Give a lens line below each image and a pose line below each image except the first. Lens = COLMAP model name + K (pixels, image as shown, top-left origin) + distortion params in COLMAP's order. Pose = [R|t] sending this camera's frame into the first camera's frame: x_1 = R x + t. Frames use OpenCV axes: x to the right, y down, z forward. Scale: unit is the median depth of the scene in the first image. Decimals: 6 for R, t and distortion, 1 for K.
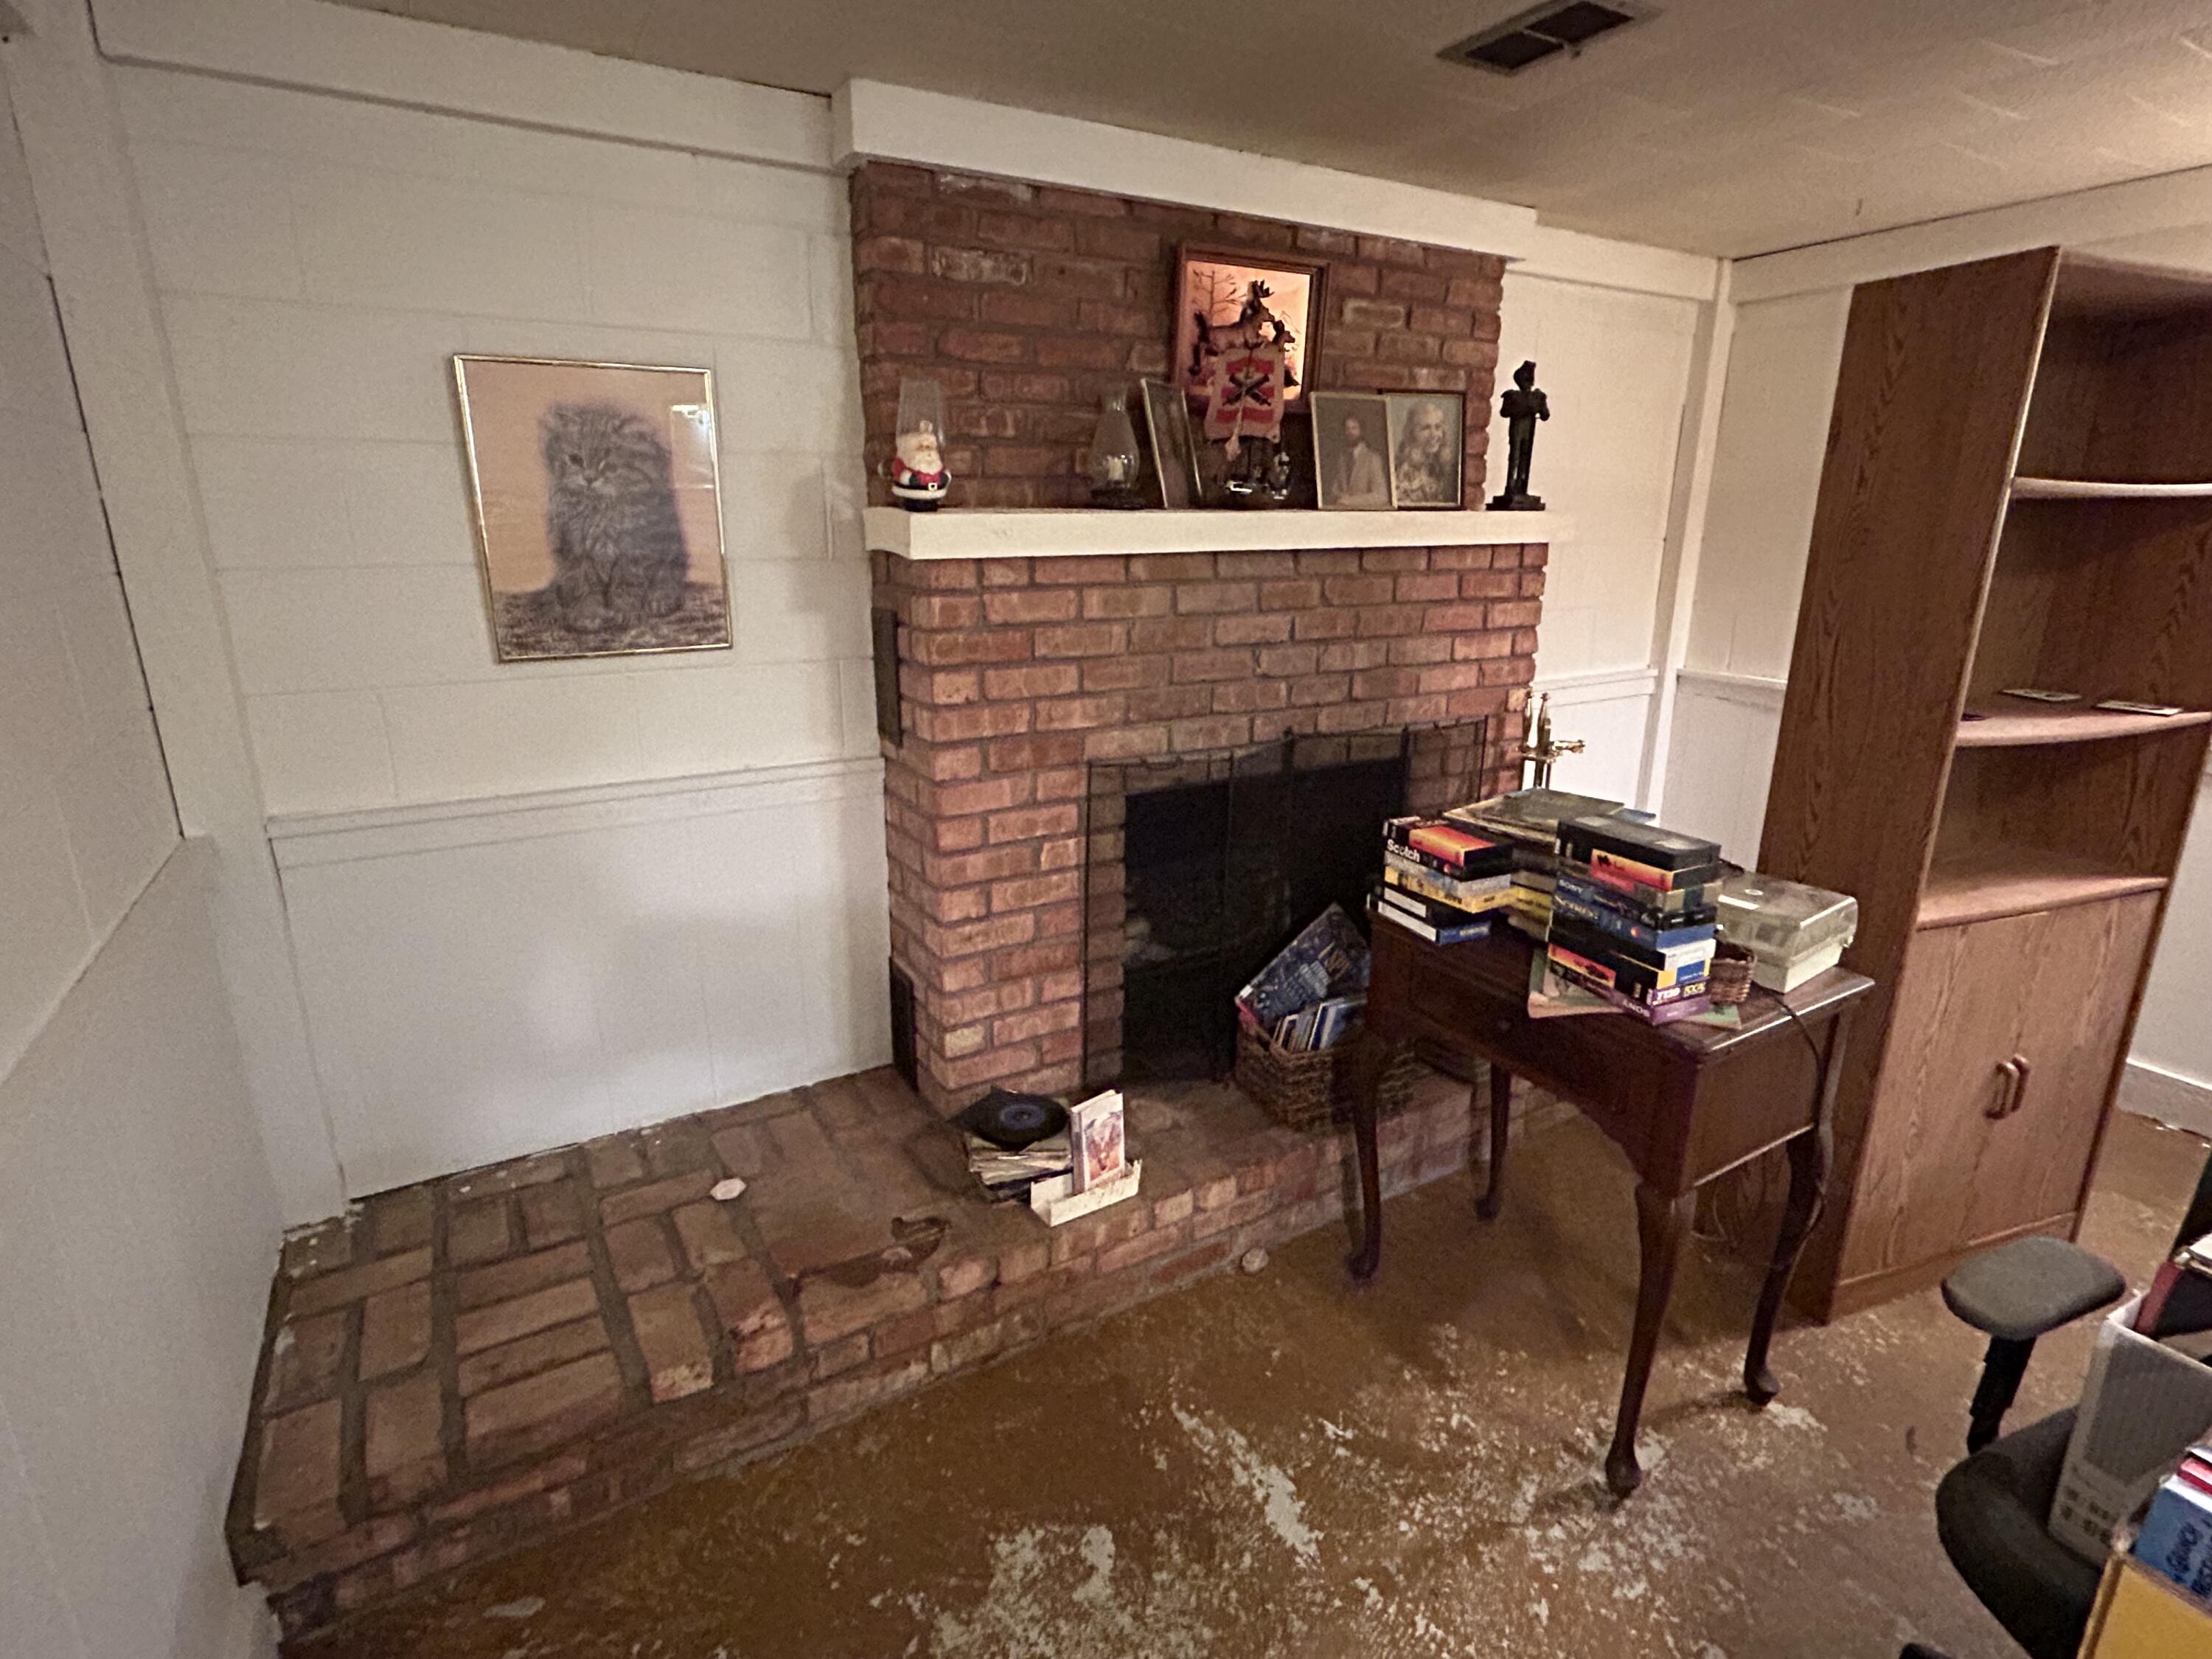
lens RADIAL K [[1111.4, 0, 1099.8], [0, 1111.4, 834.4], [0, 0, 1]] dist [-0.004251, -0.000064]
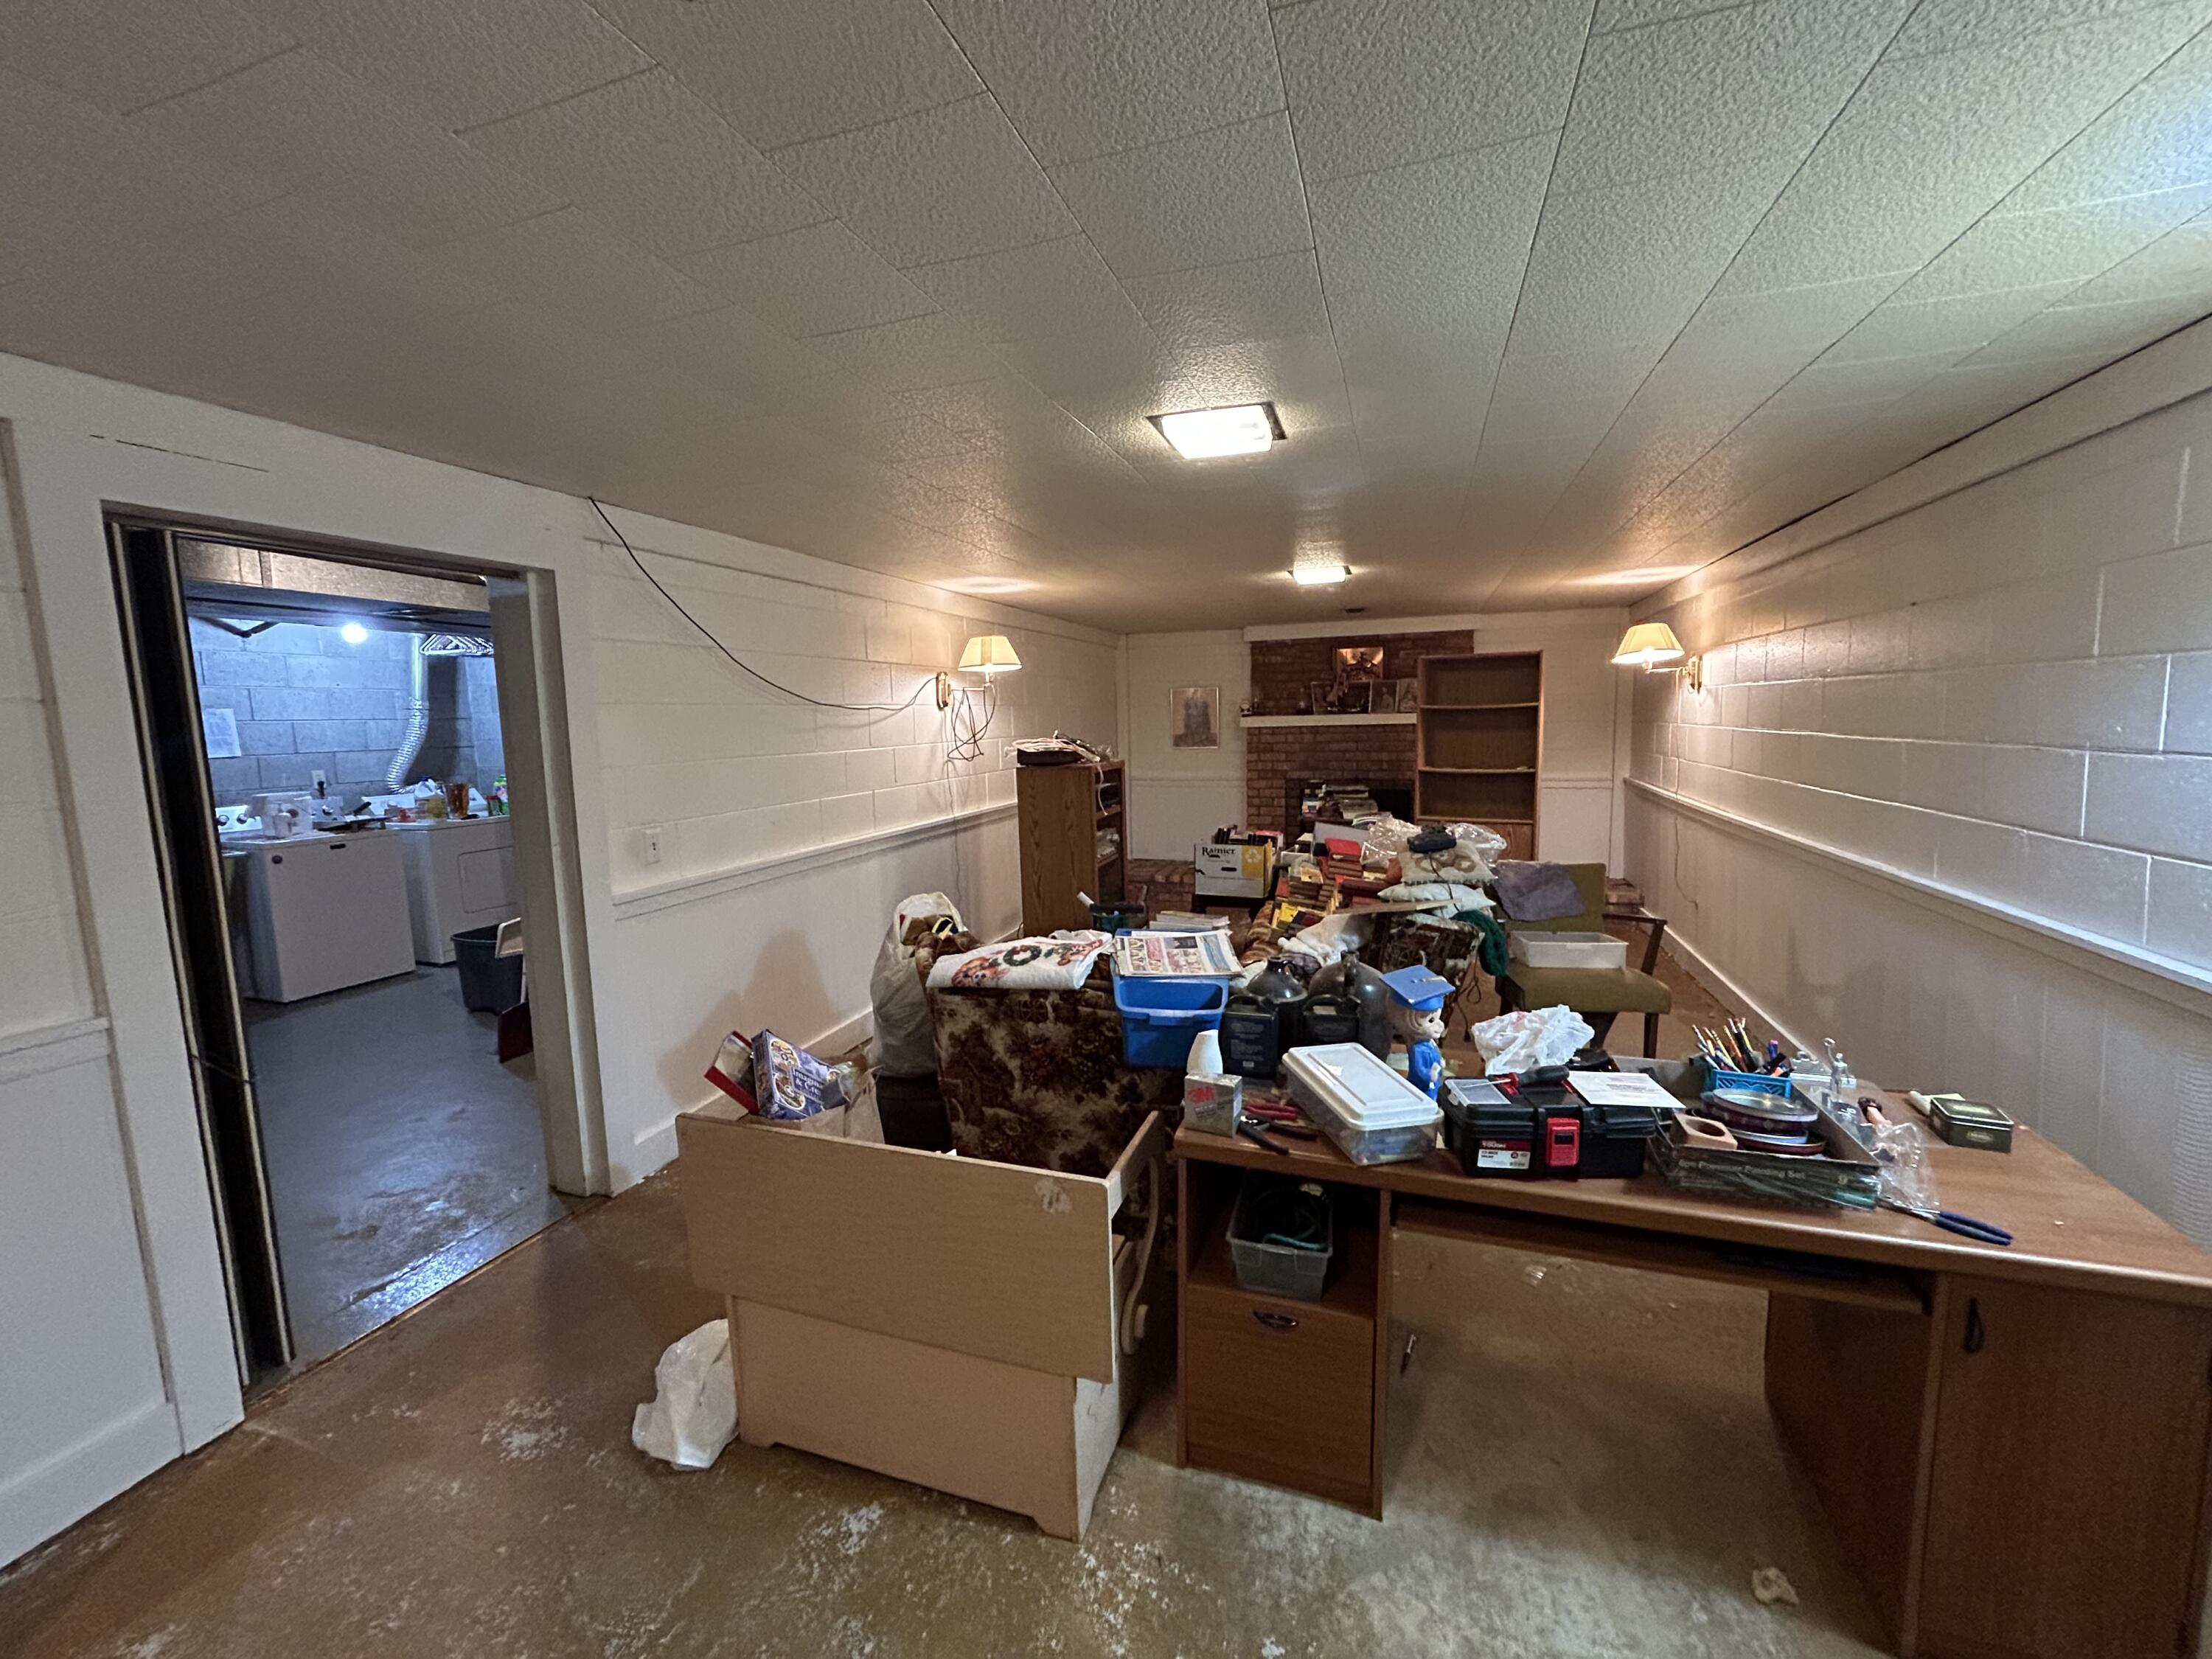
lens RADIAL K [[895.4, 0, 1099.2], [0, 895.4, 827.8], [0, 0, 1]] dist [-0.003131, -0.000667]
pose [[0.649897, 0.080079, -0.755792, 1.966658], [-0.191032, 0.979720, -0.060461, 0.424746], [0.735623, 0.183674, 0.652015, -1.509469]]
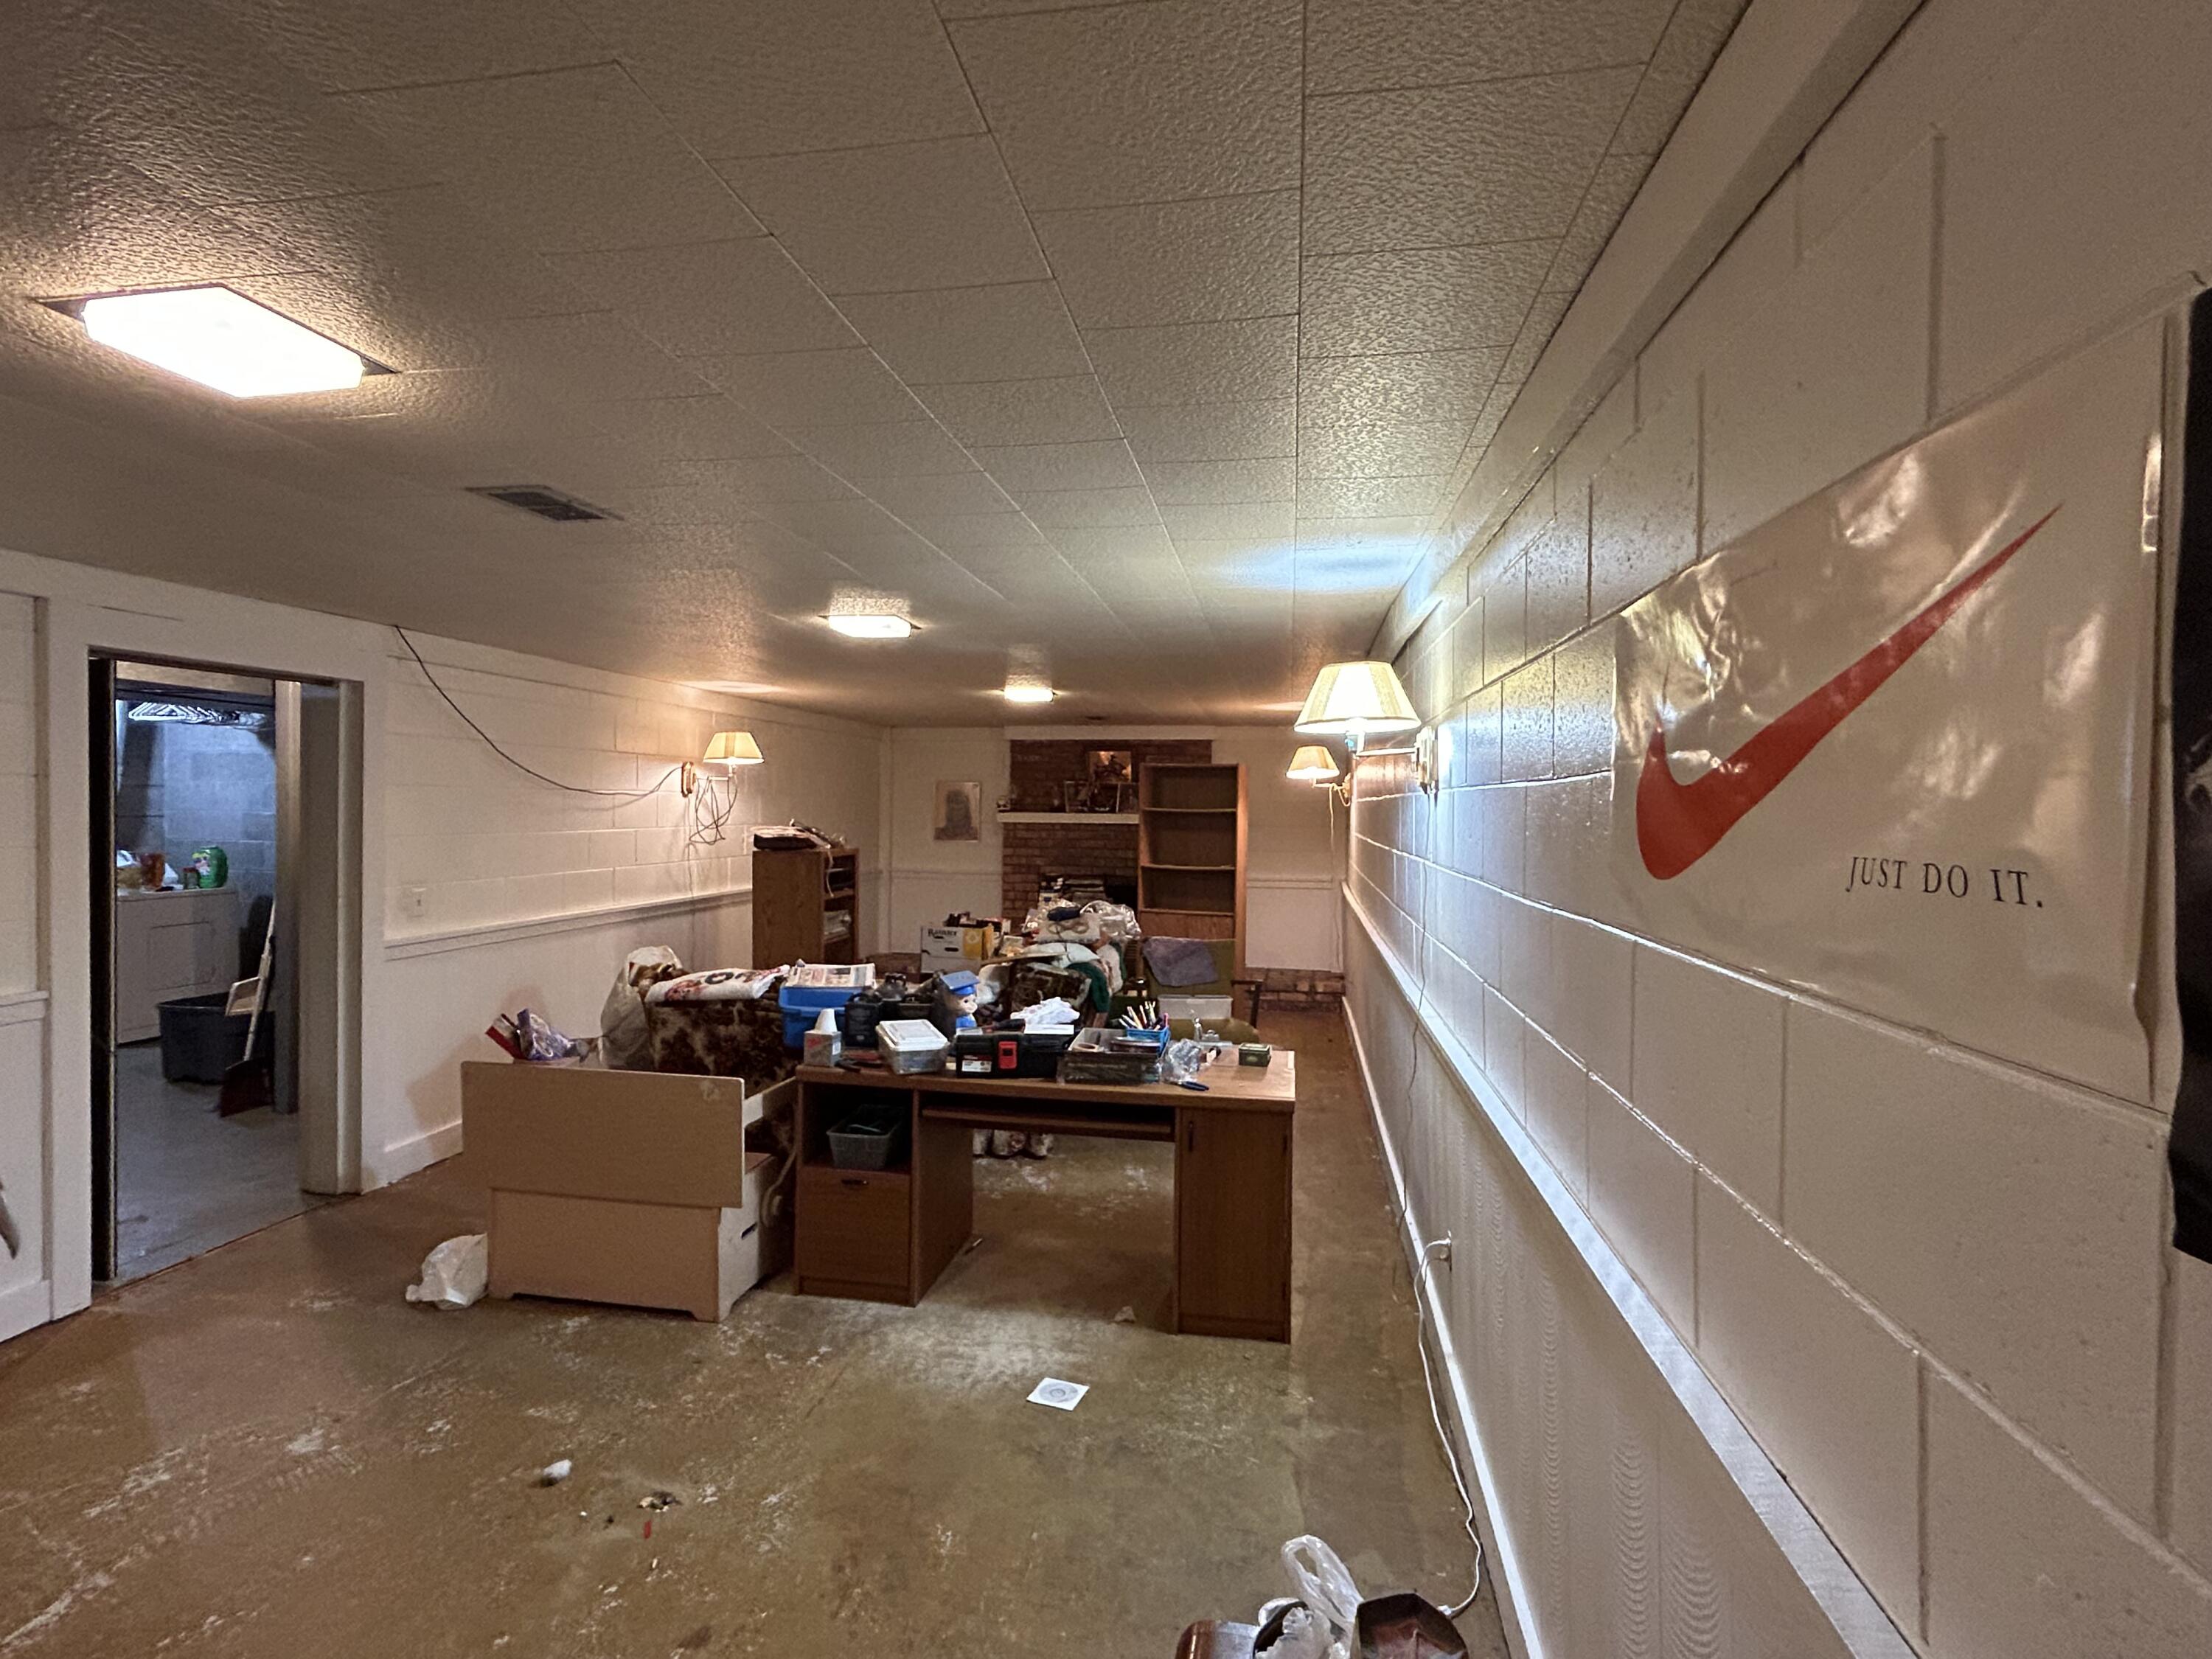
lens RADIAL K [[1111.4, 0, 1094.1], [0, 1111.4, 820.9], [0, 0, 1]] dist [-0.004251, -0.000064]
pose [[0.760698, 0.017233, -0.648877, 2.754610], [-0.193057, 0.960417, -0.200819, 0.524797], [0.619732, 0.278032, 0.733915, -1.880772]]
